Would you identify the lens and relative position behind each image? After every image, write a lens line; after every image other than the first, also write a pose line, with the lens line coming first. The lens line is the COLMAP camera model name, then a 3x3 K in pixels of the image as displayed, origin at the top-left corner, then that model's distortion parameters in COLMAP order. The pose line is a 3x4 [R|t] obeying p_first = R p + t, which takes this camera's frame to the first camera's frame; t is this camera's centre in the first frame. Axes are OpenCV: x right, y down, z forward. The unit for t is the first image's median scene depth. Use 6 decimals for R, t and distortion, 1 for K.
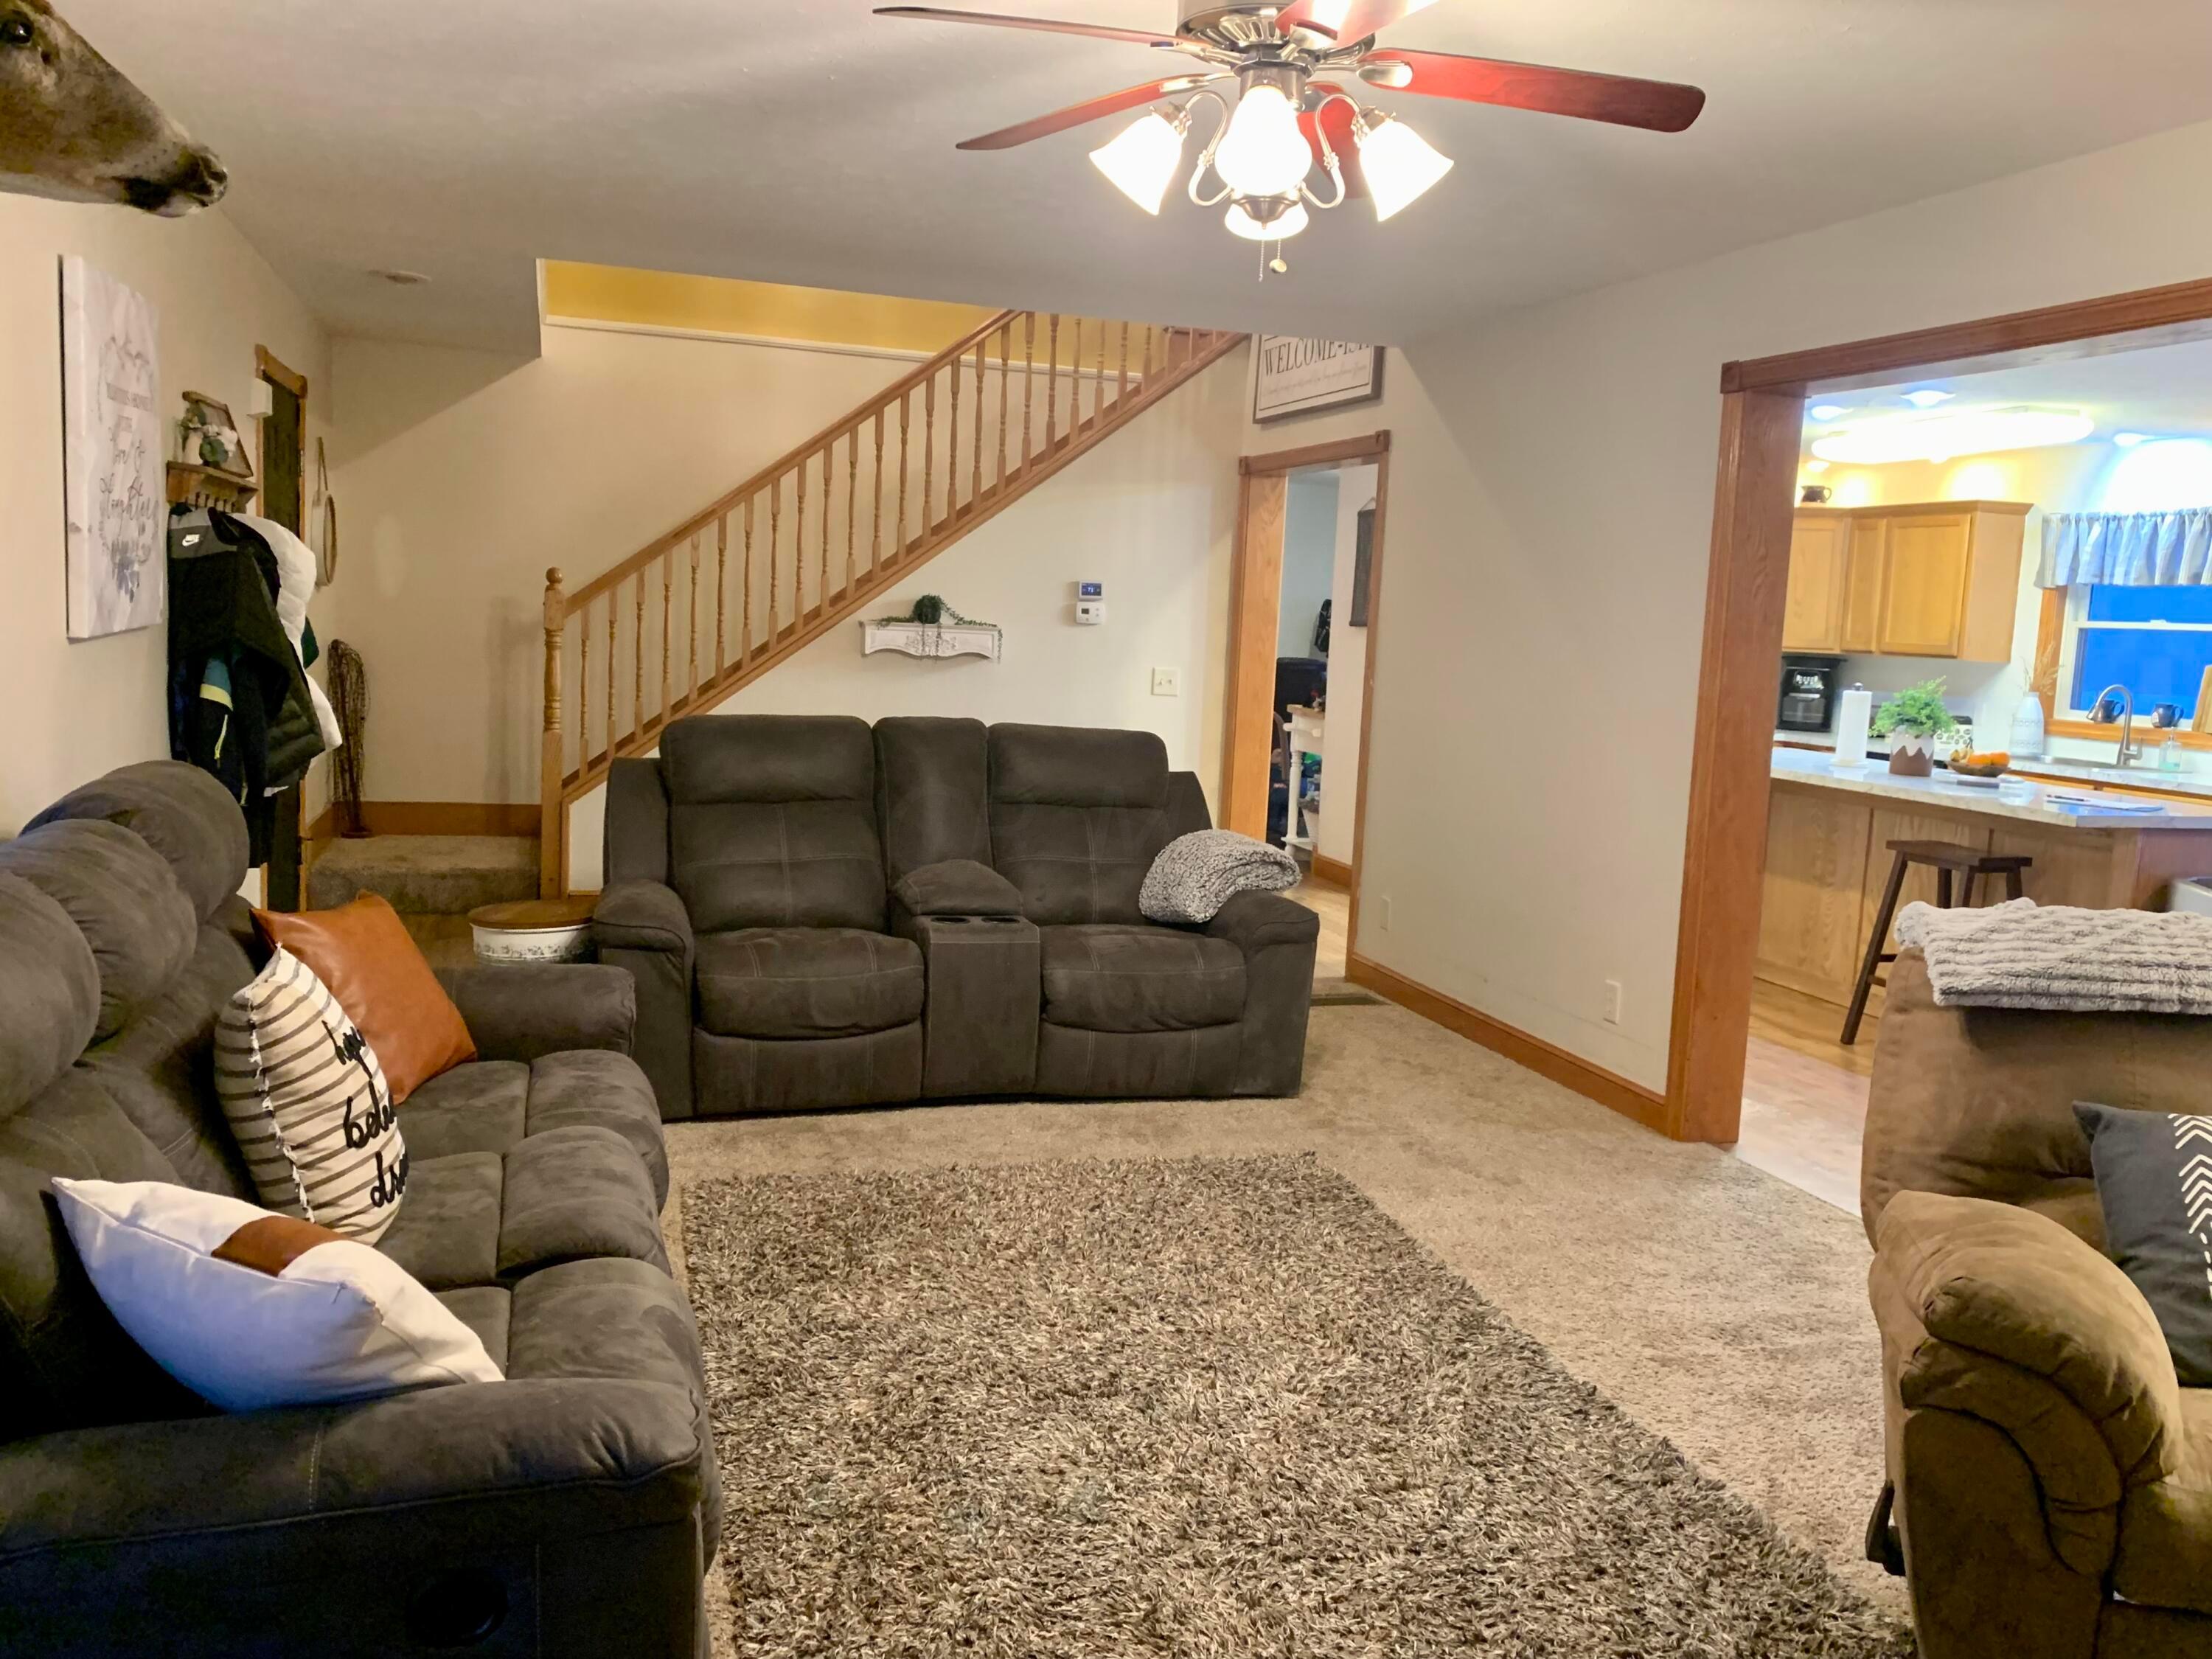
lens RADIAL K [[1766.0, 0, 1122.8], [0, 1766.0, 819.3], [0, 0, 1]] dist [0.062063, -0.085619]
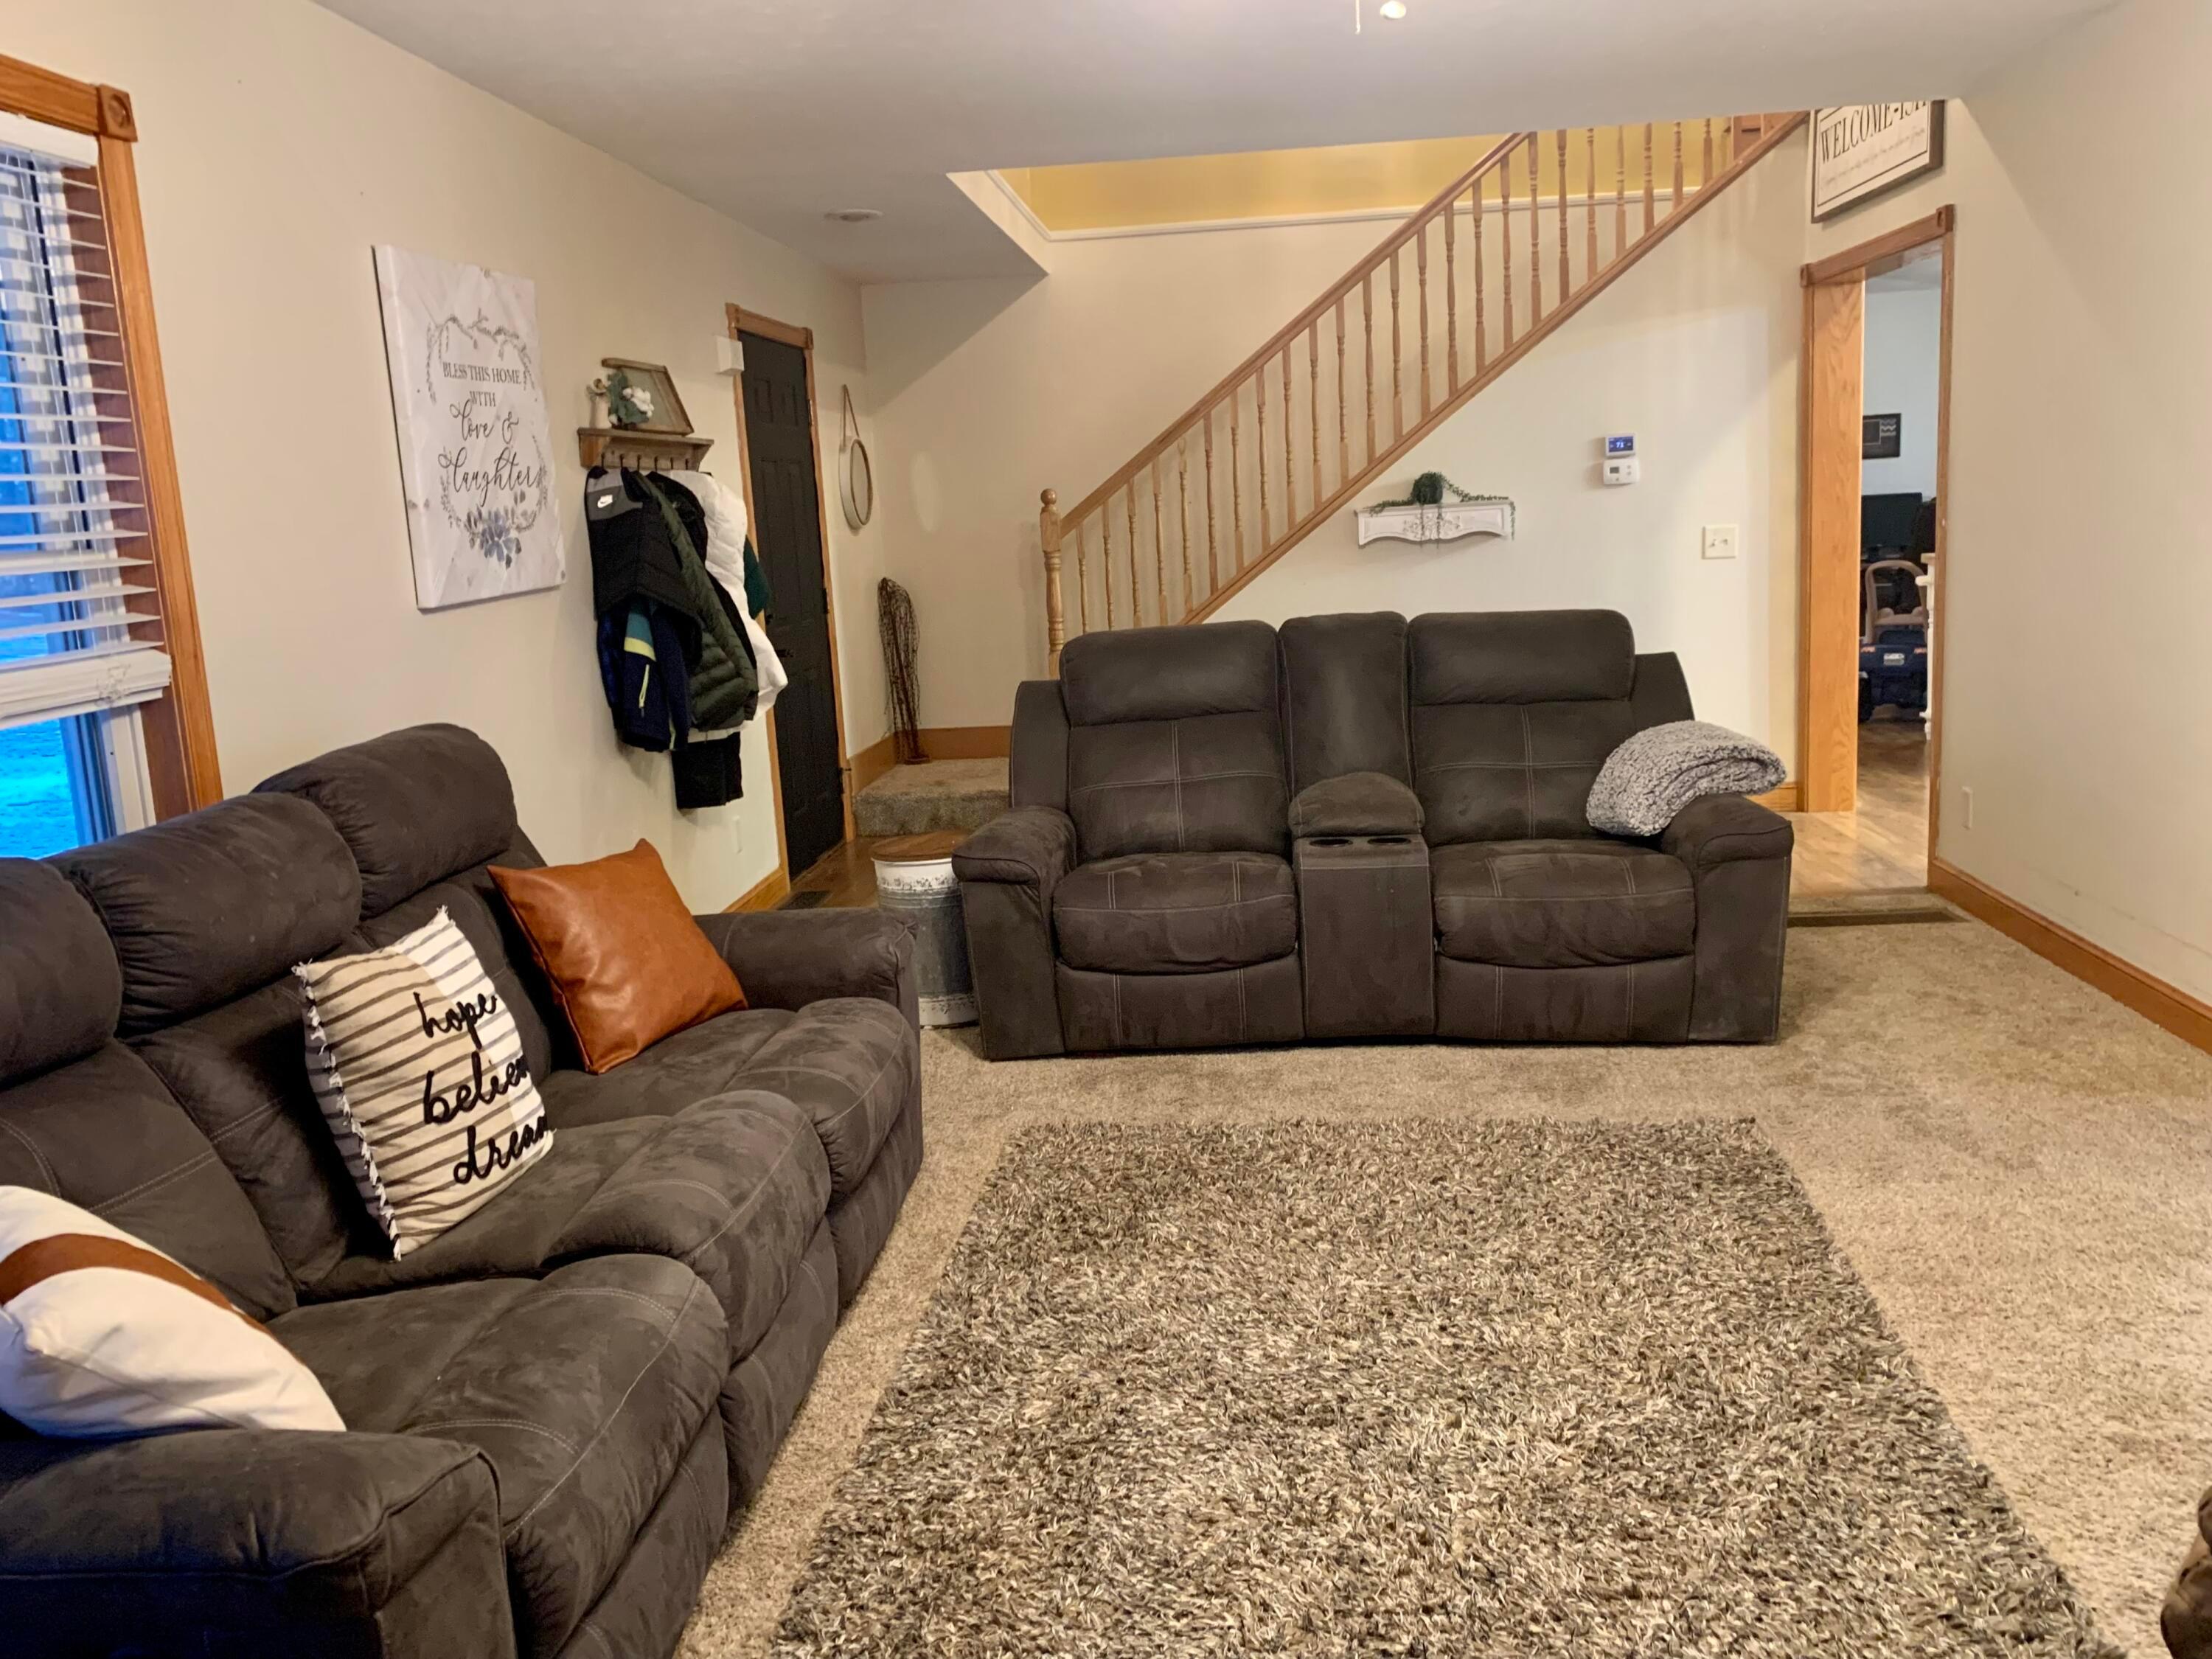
lens RADIAL K [[1766.0, 0, 1124.6], [0, 1766.0, 819.8], [0, 0, 1]] dist [0.062063, -0.085619]
pose [[0.919911, -0.028858, -0.391063, 0.144730], [0.053132, 0.997264, 0.051393, -0.005639], [0.388510, -0.068055, 0.918928, 0.124105]]
